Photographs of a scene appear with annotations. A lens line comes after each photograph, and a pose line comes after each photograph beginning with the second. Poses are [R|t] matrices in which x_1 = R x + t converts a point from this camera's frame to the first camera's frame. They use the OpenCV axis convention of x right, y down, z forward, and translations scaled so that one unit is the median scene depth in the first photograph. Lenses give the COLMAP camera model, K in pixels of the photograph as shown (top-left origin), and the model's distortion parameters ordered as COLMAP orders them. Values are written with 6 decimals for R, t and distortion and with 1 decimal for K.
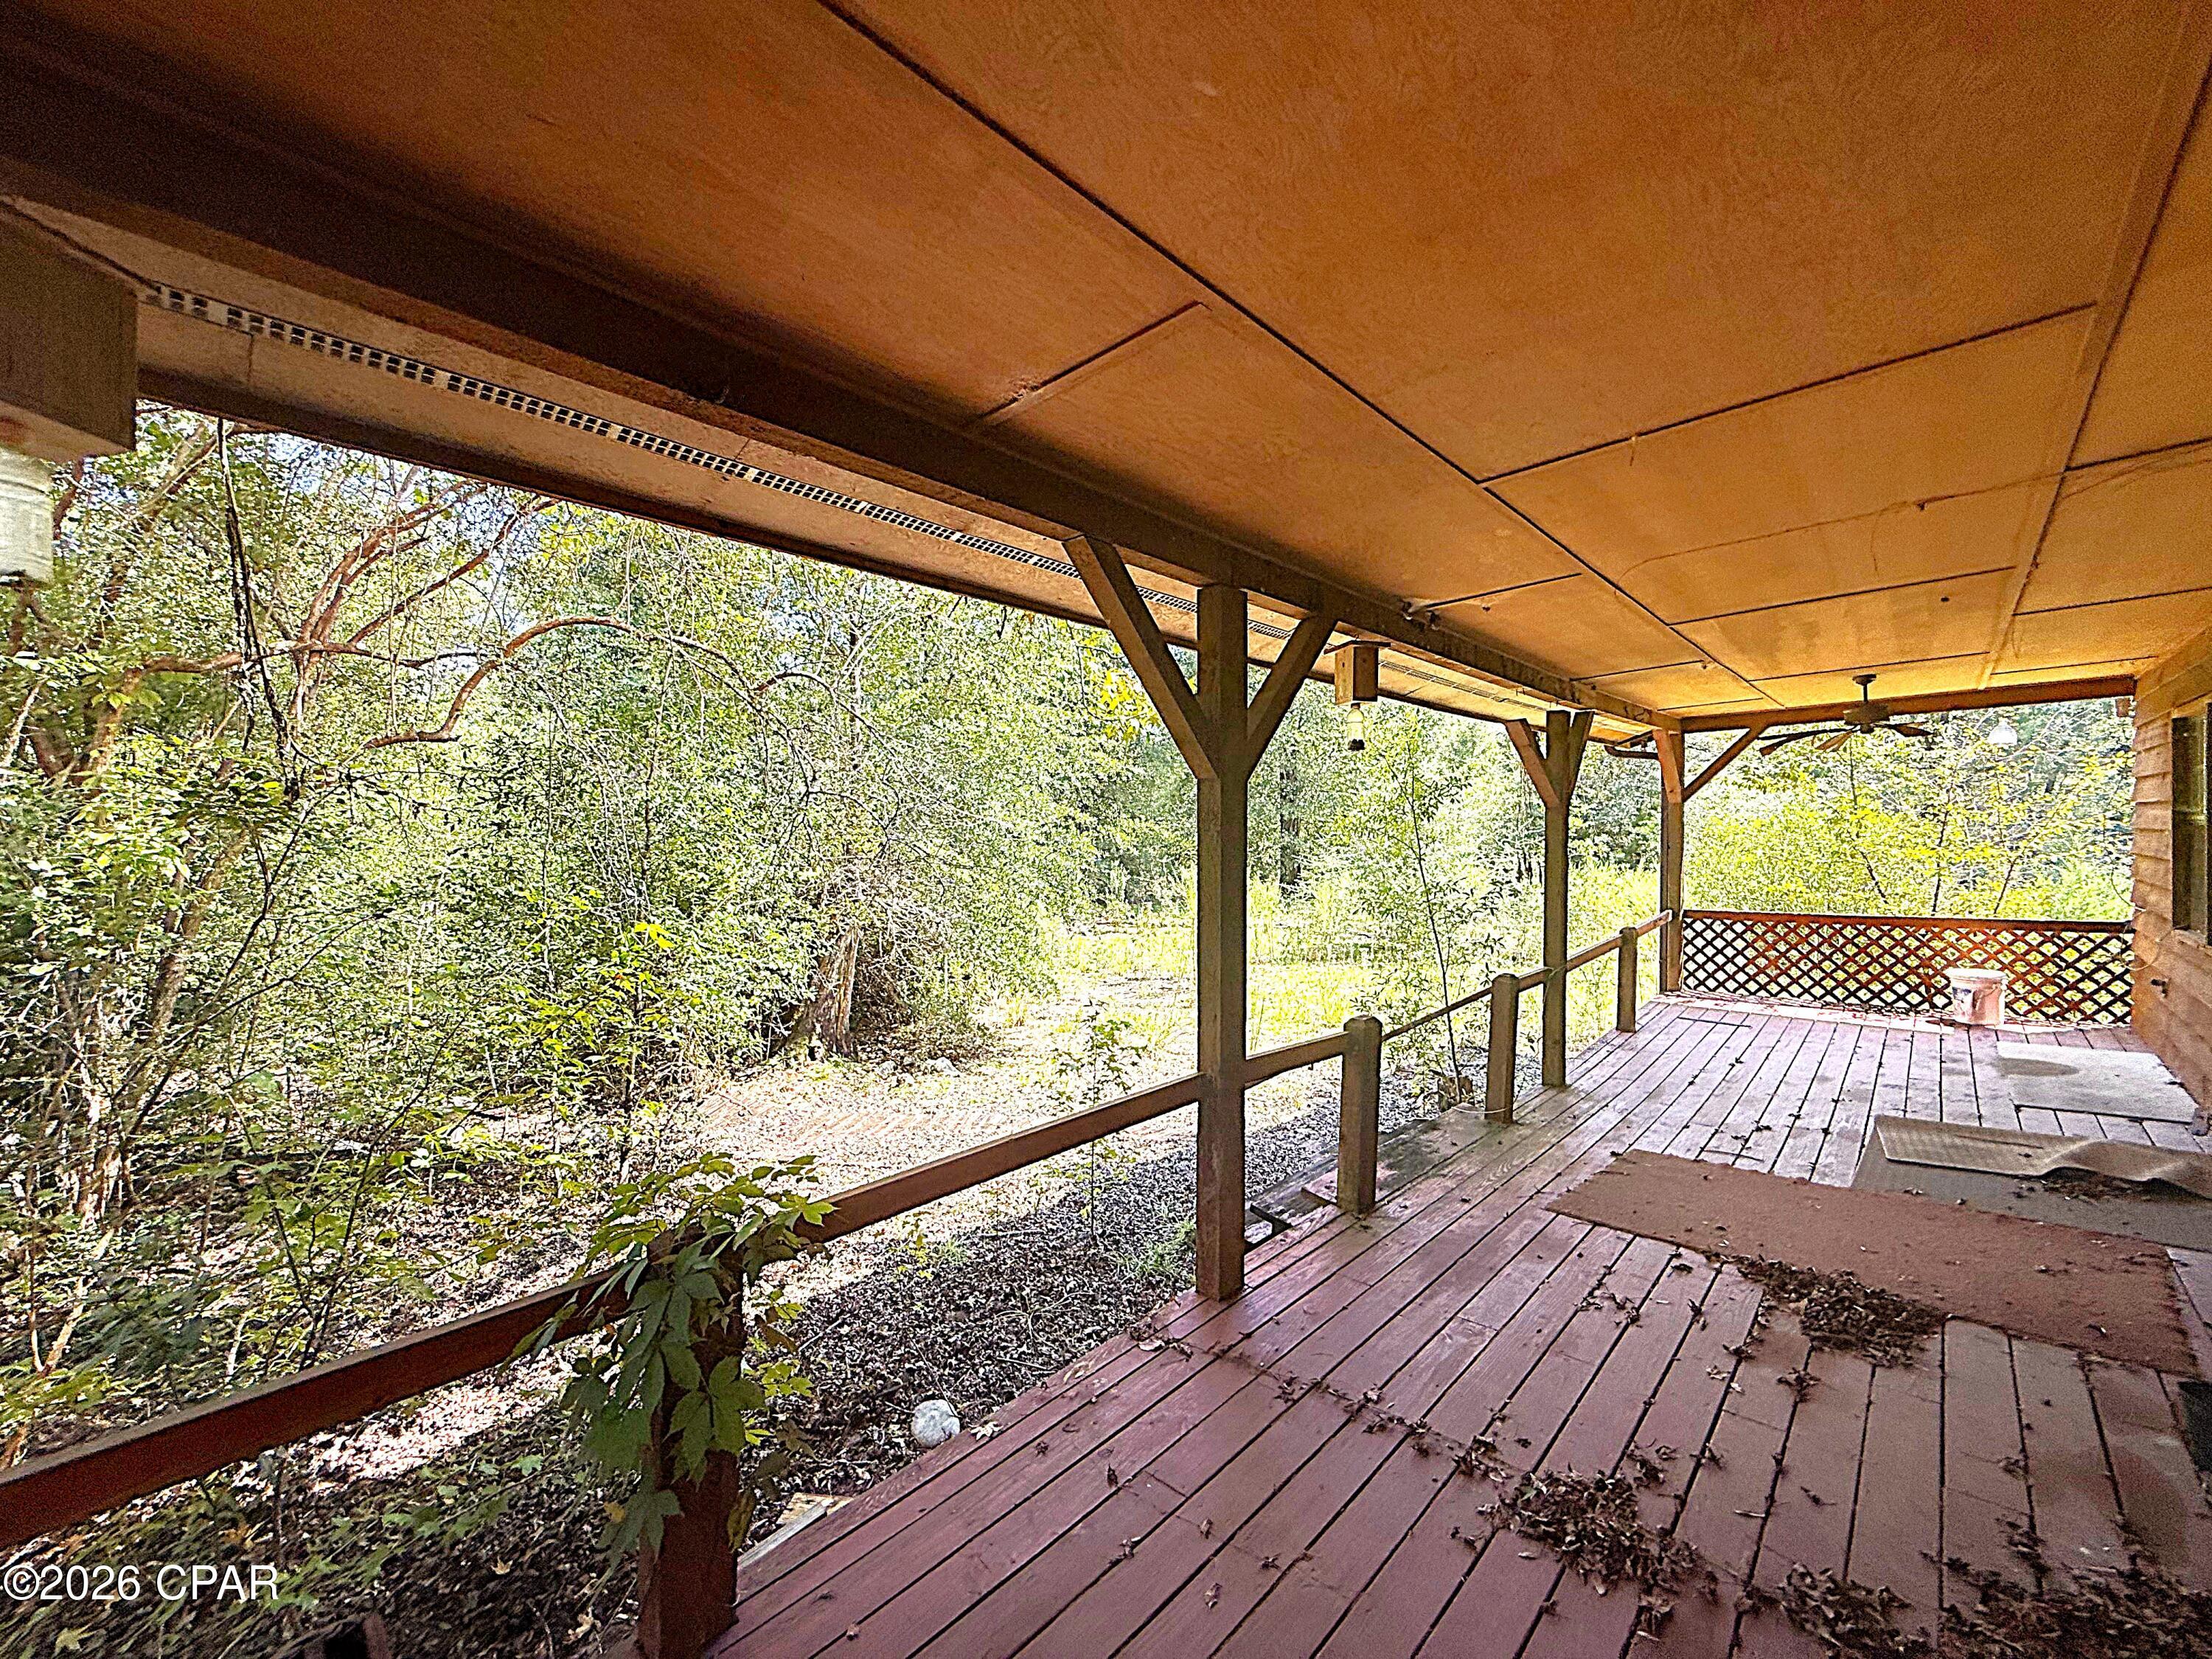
lens RADIAL K [[882.7, 0, 1096.8], [0, 882.7, 825.9], [0, 0, 1]] dist [0.000112, 0.000219]
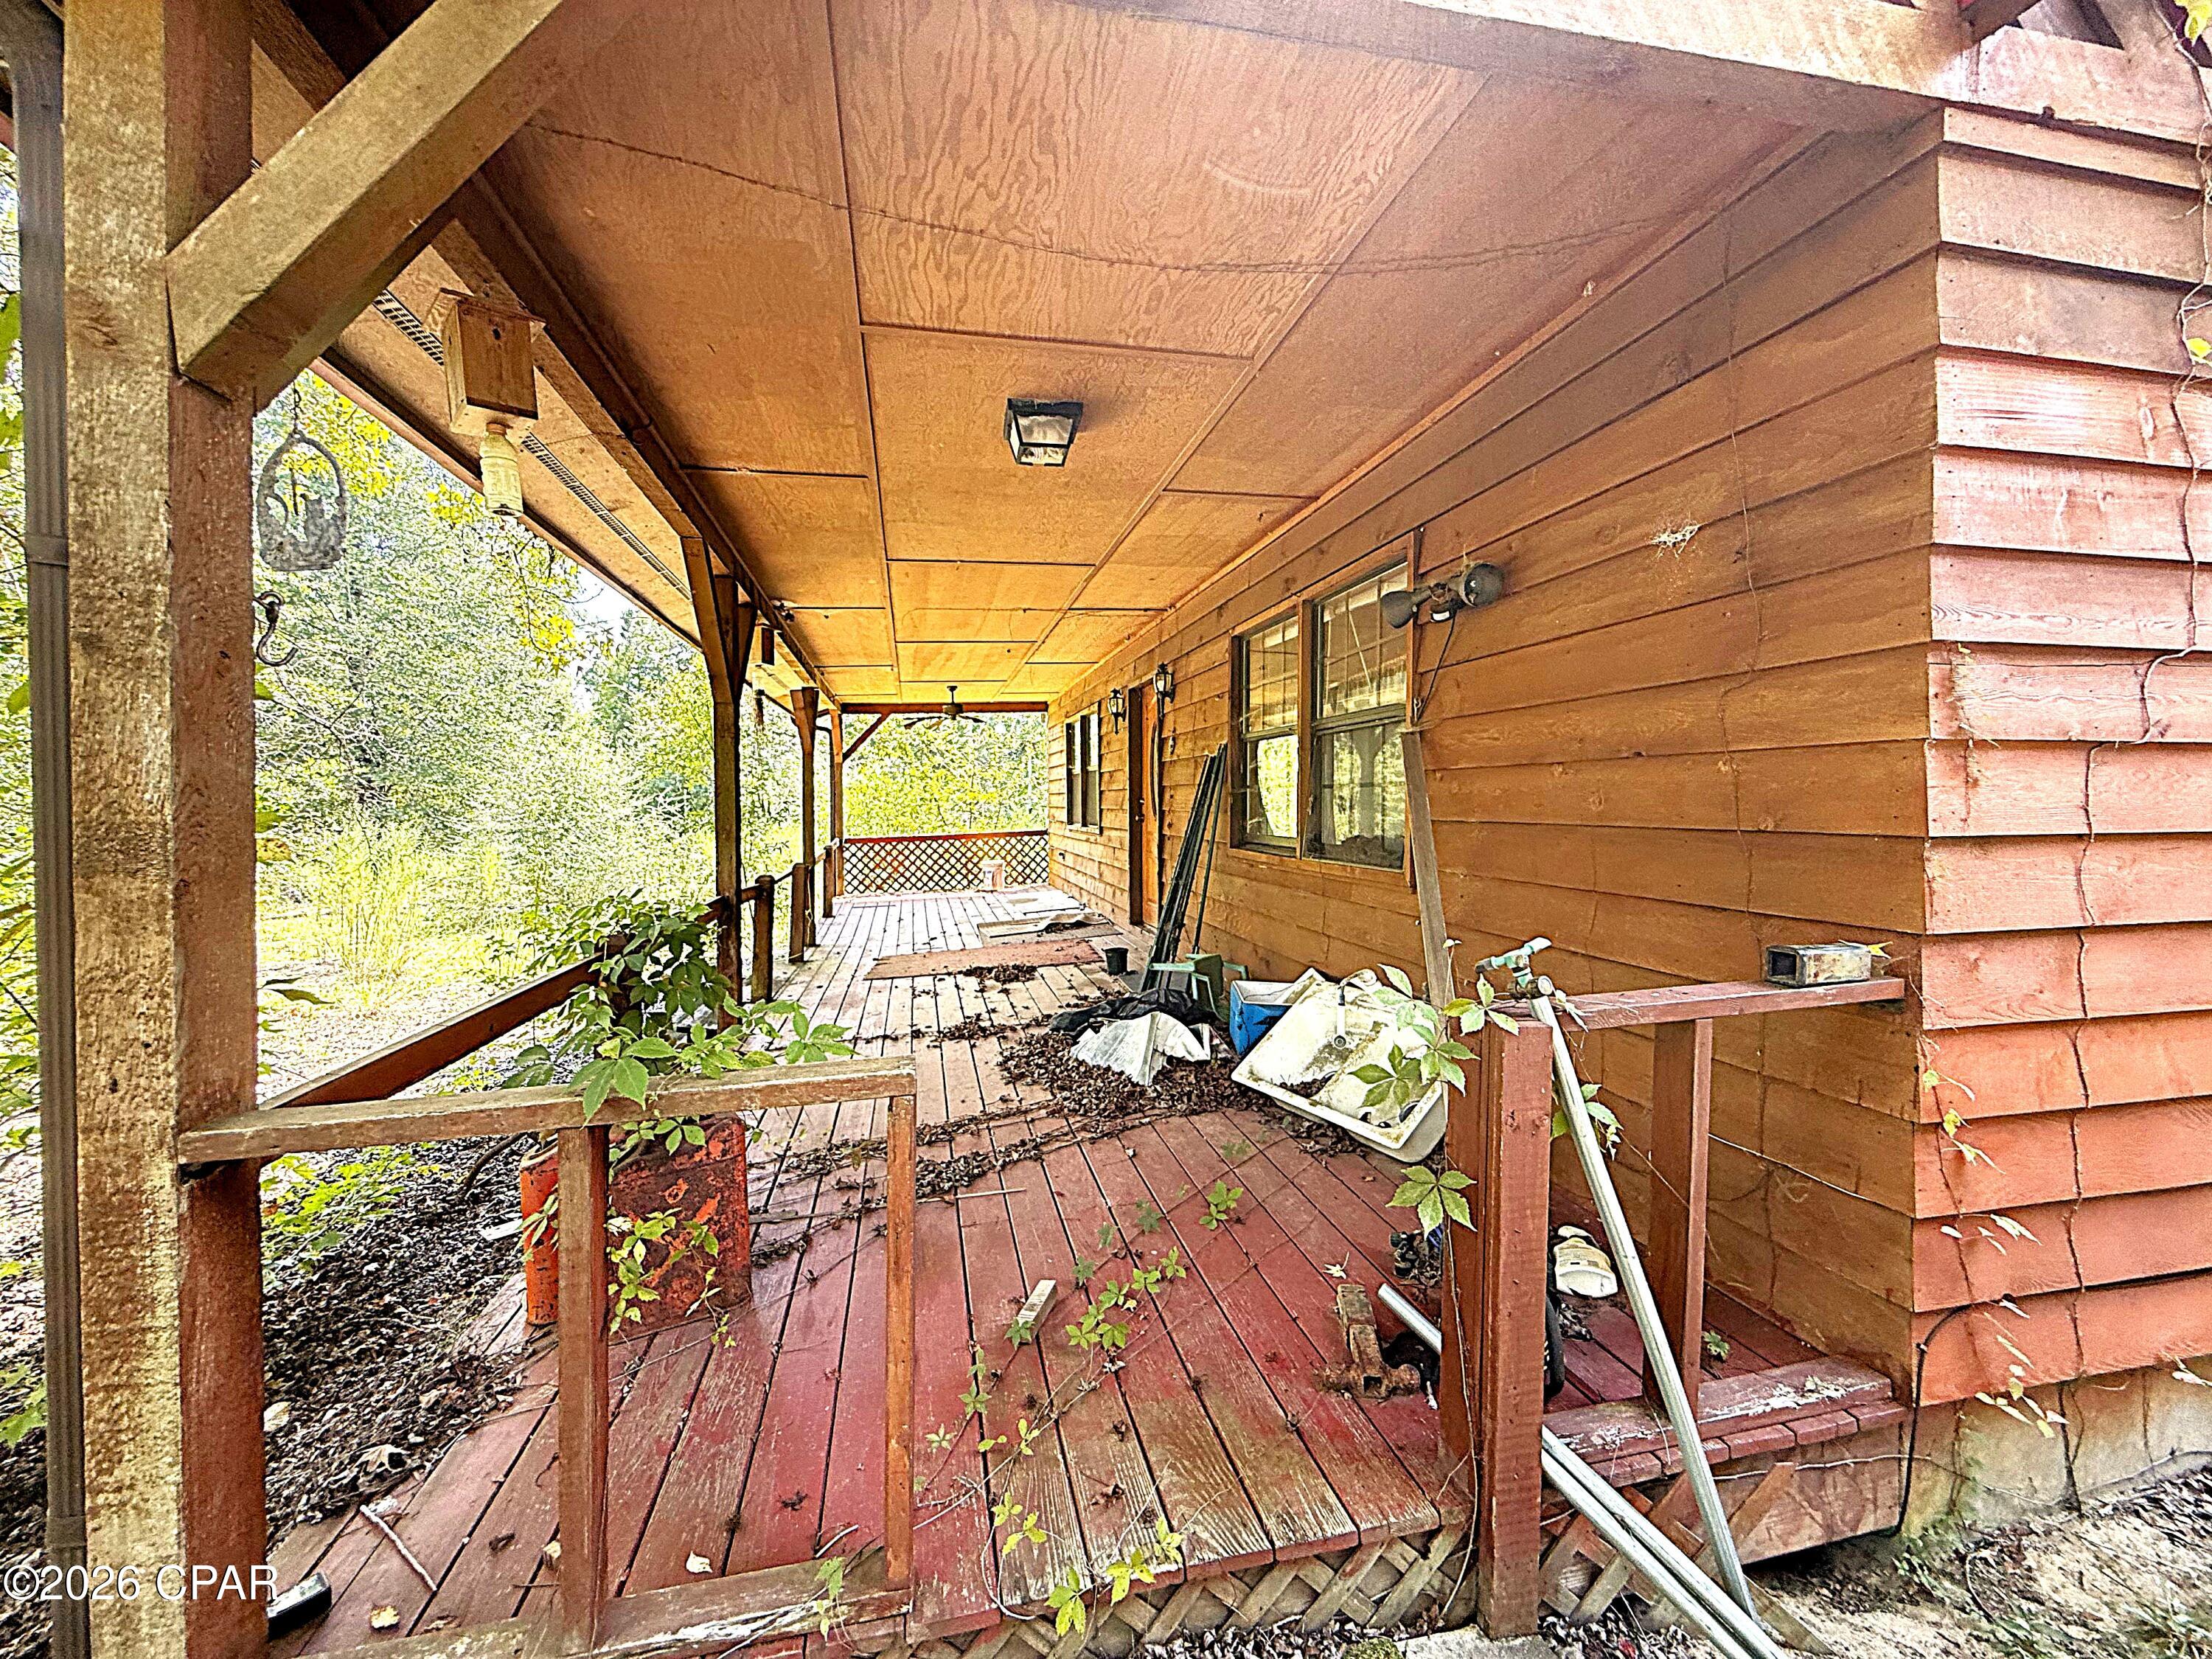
lens RADIAL K [[882.7, 0, 1103.4], [0, 882.7, 825.7], [0, 0, 1]] dist [0.000112, 0.000219]
pose [[0.562055, -0.020751, 0.826840, -0.343037], [0.003739, 0.999739, 0.022548, 0.055075], [-0.827092, -0.009581, 0.561986, -0.178929]]
